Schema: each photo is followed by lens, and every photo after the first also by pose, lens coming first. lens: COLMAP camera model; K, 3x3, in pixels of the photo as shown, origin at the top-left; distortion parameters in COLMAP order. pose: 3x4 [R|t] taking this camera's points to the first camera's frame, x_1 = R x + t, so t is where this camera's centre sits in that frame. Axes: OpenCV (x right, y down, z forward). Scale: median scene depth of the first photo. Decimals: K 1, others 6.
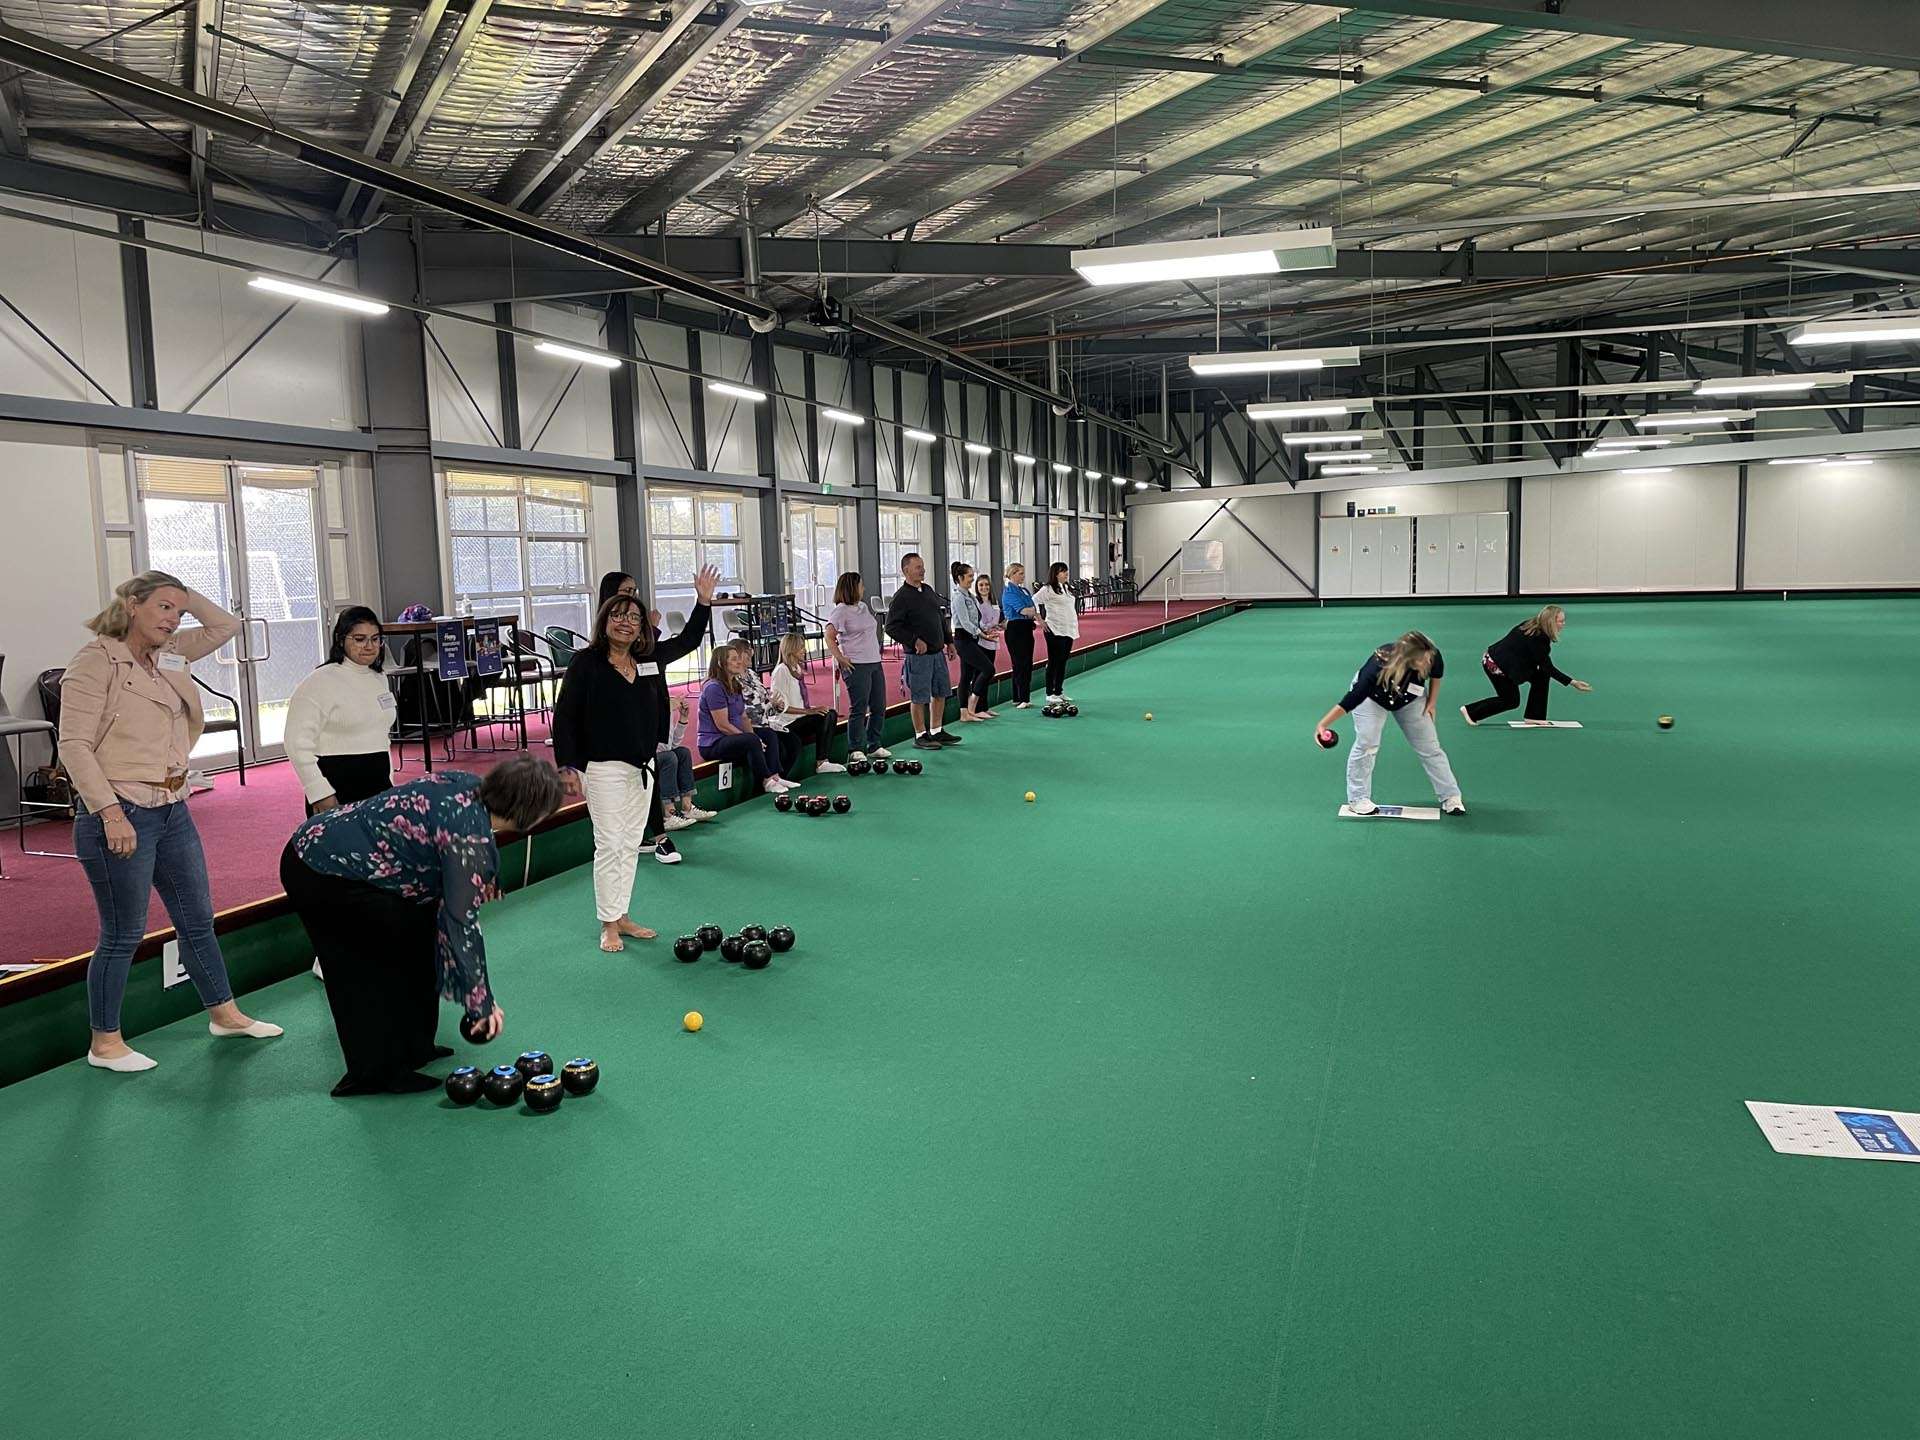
lens RADIAL K [[1439.6, 0, 965.7], [0, 1439.6, 713.8], [0, 0, 1]] dist [0.100166, -0.127757]
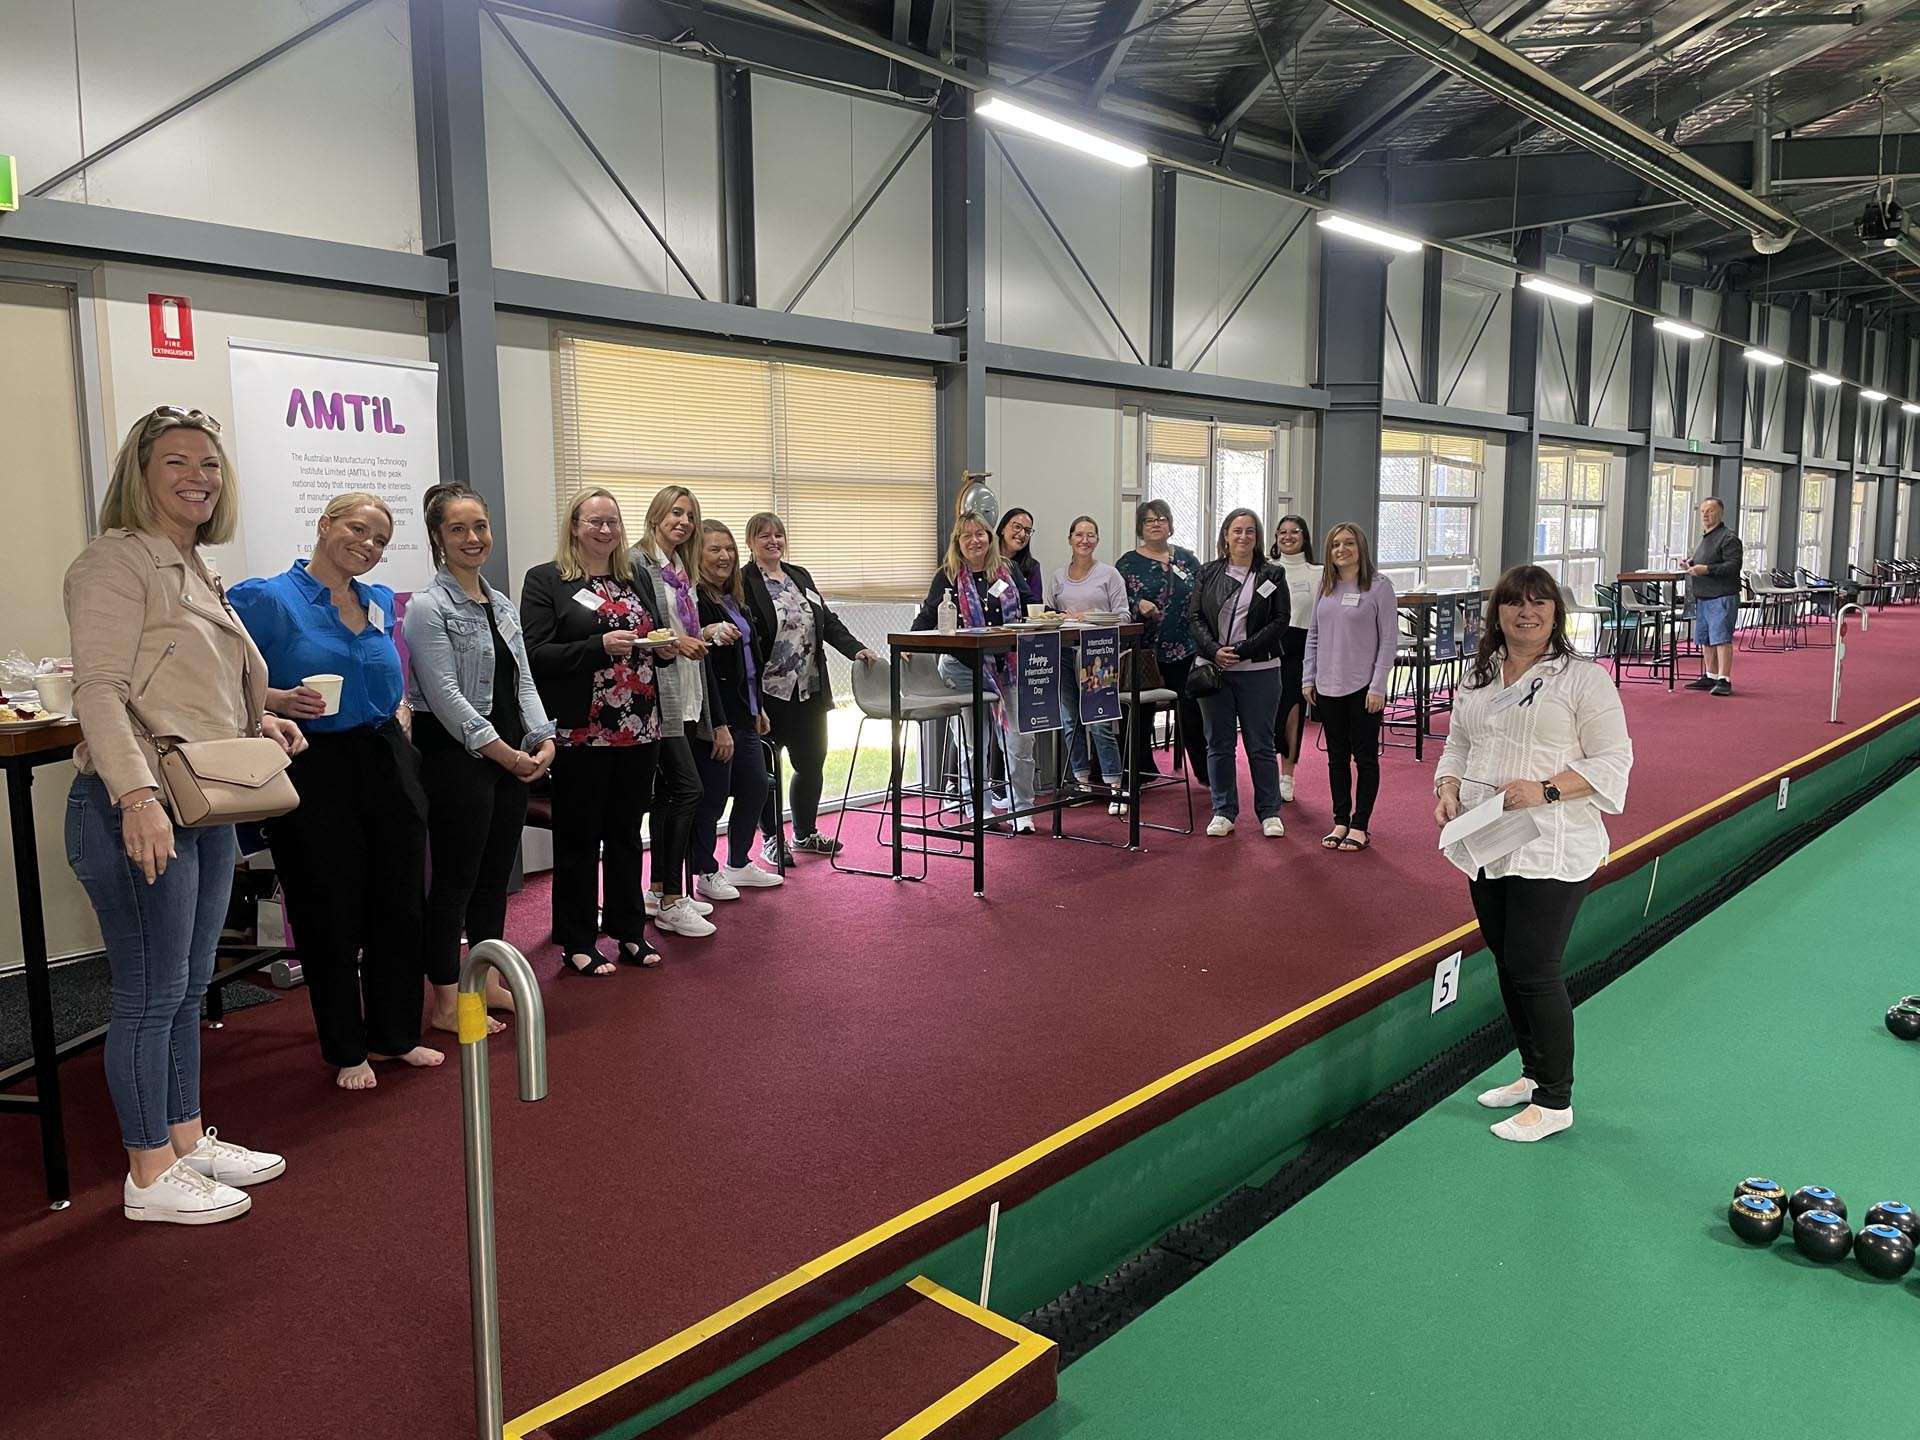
lens RADIAL K [[1444.6, 0, 956.4], [0, 1444.6, 713.5], [0, 0, 1]] dist [0.098401, -0.120862]
pose [[0.912189, 0.068916, -0.403932, -0.176688], [-0.059963, 0.997594, 0.034788, -0.002230], [0.405358, -0.007512, 0.914127, 0.034135]]
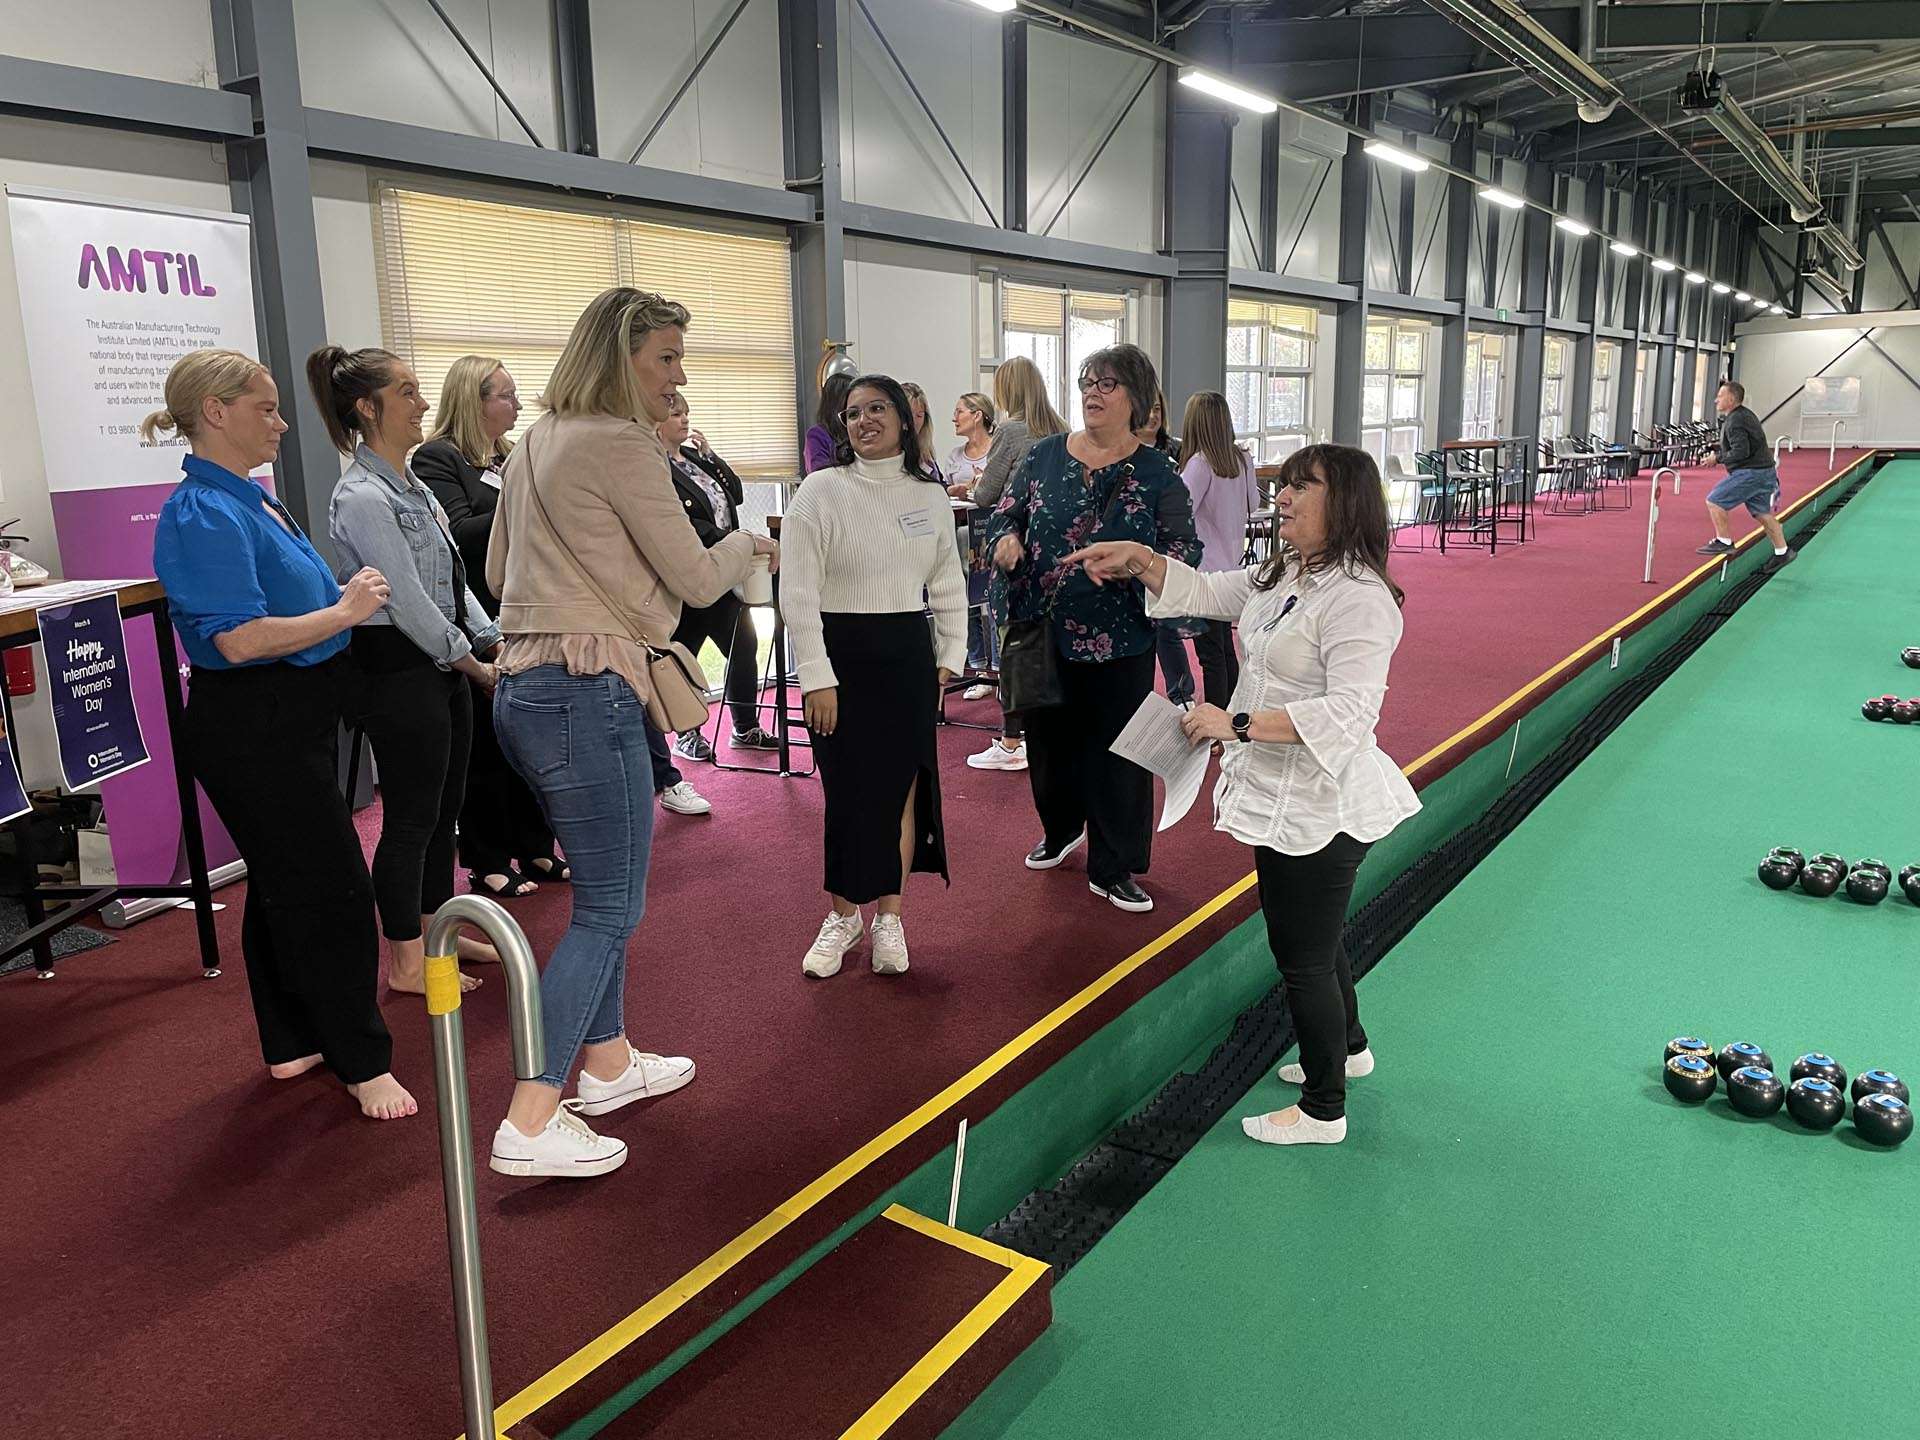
lens RADIAL K [[1448.2, 0, 963.7], [0, 1448.2, 691.6], [0, 0, 1]] dist [0.092713, -0.113489]
pose [[0.959125, 0.065028, -0.275411, -0.200873], [-0.039304, 0.994418, 0.097919, -0.002862], [0.280241, -0.083092, 0.956327, 0.041984]]
